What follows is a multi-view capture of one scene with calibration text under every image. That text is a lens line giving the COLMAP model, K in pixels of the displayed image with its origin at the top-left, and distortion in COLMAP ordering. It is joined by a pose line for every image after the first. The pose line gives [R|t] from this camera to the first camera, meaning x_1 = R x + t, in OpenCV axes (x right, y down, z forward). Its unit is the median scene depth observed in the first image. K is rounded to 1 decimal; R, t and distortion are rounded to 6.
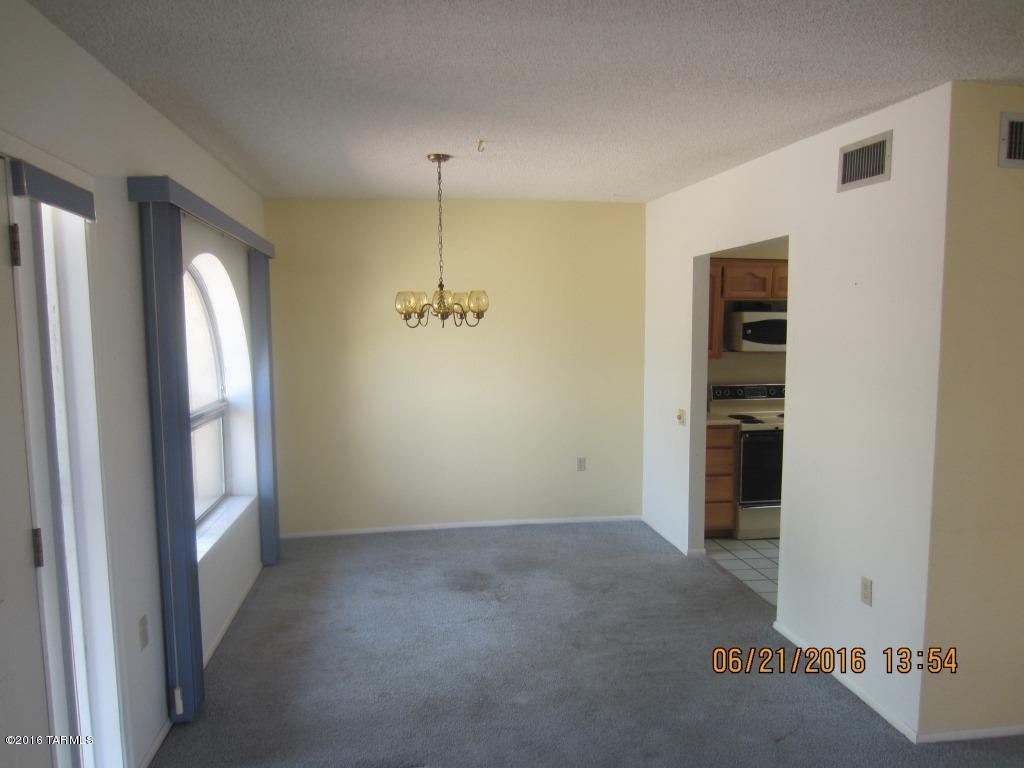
lens RADIAL K [[722.4, 0, 512.0], [0, 722.4, 384.0], [0, 0, 1]] dist [-0.001008, -0.002335]
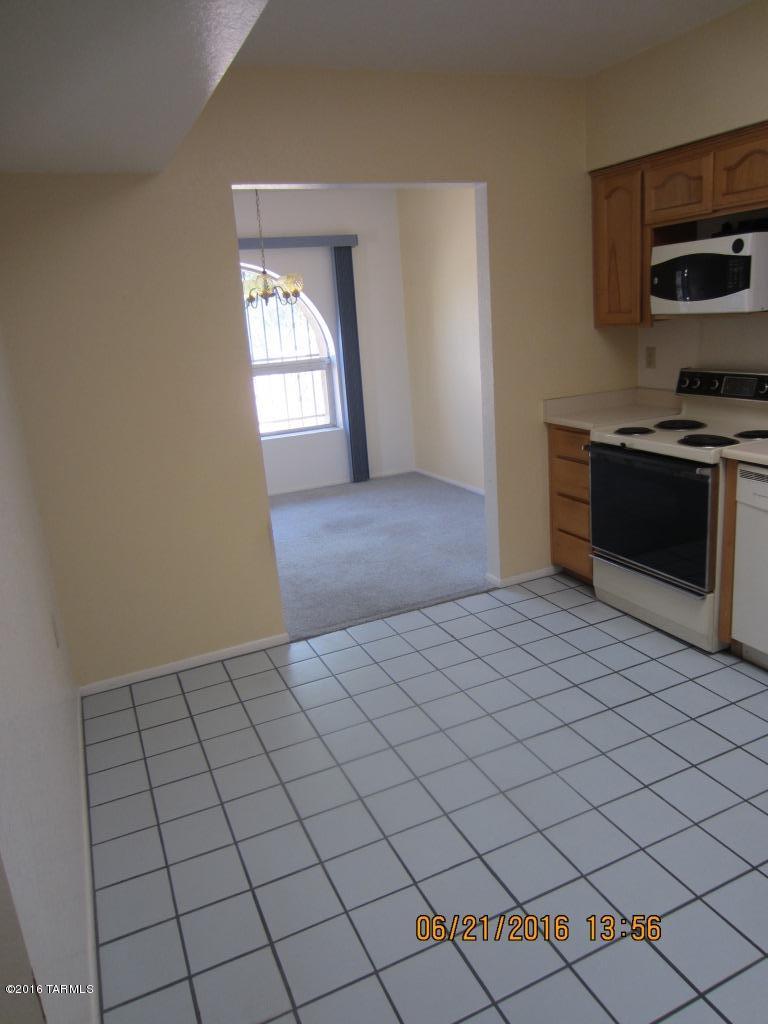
lens RADIAL K [[722.4, 0, 384.0], [0, 722.4, 512.0], [0, 0, 1]] dist [-0.001008, -0.002335]
pose [[0.273584, 0.246017, -0.929853, 0.887280], [-0.001724, 0.966860, 0.255301, -0.041012], [0.961847, -0.068243, 0.264942, 0.628603]]
